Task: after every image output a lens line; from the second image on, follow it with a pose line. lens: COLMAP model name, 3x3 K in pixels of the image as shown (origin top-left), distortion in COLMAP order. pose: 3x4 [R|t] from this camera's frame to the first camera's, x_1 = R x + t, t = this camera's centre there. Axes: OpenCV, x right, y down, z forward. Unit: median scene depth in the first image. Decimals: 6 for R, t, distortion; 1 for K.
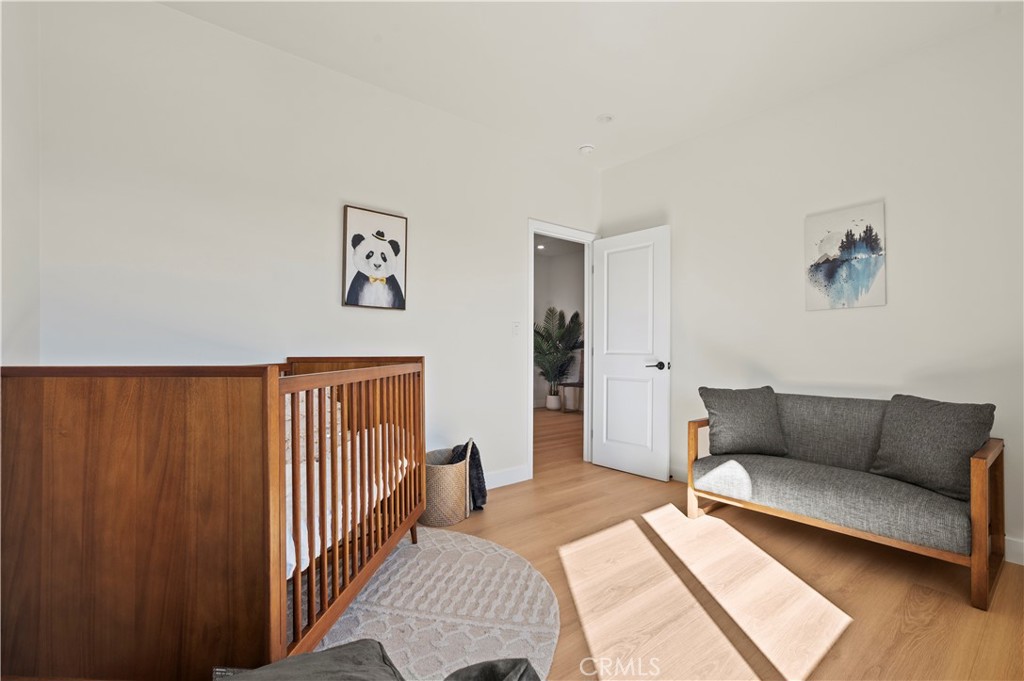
lens RADIAL K [[457.1, 0, 516.7], [0, 457.1, 345.8], [0, 0, 1]] dist [-0.011806, 0.007728]
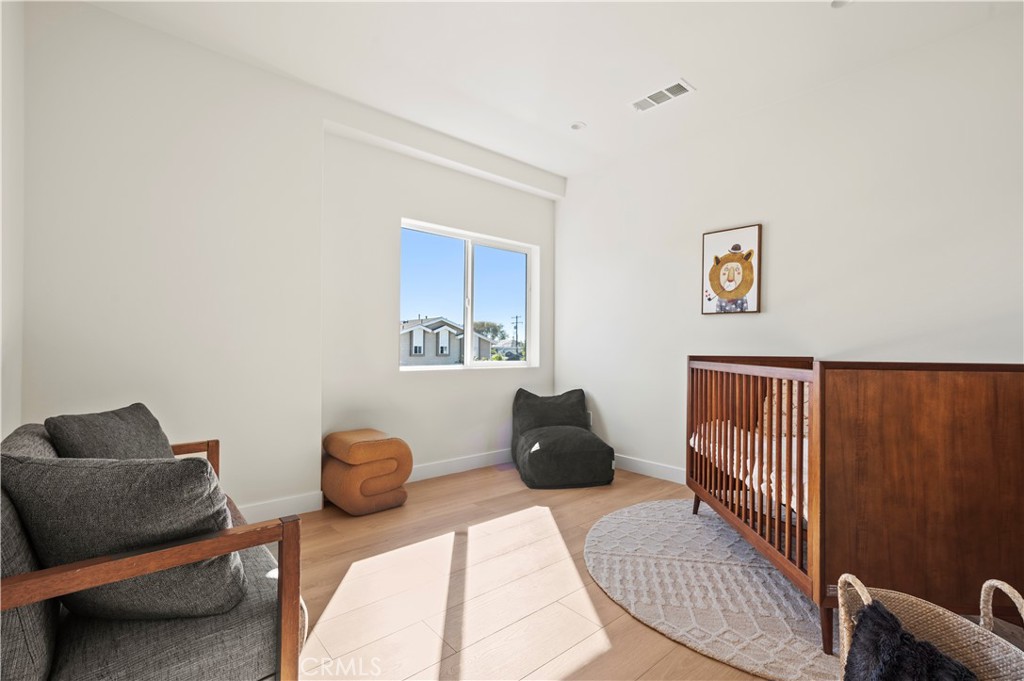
lens RADIAL K [[457.1, 0, 518.4], [0, 457.1, 341.1], [0, 0, 1]] dist [-0.011806, 0.007728]
pose [[-0.999001, 0.001523, -0.044664, 0.210955], [0.002001, 0.999941, -0.010677, -0.000721], [0.044645, -0.010756, -0.998945, 1.426317]]
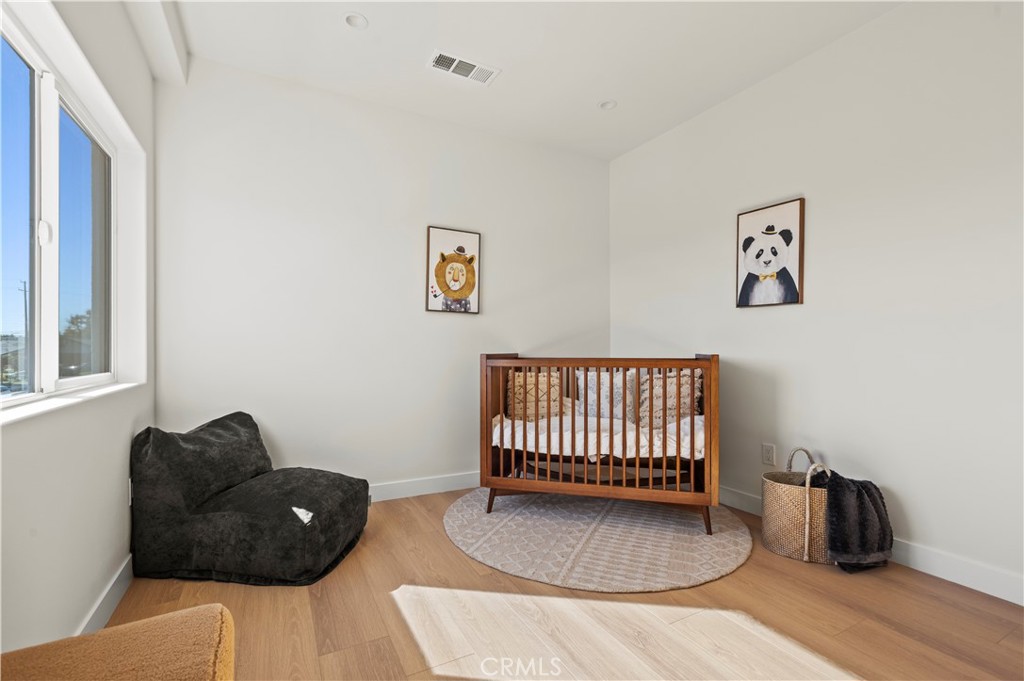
lens RADIAL K [[457.1, 0, 510.2], [0, 457.1, 345.8], [0, 0, 1]] dist [-0.011806, 0.007728]
pose [[-0.180310, 0.001437, -0.983609, 0.766061], [-0.001961, 0.999996, 0.001820, 0.002197], [0.983608, 0.002257, -0.180306, 0.648889]]
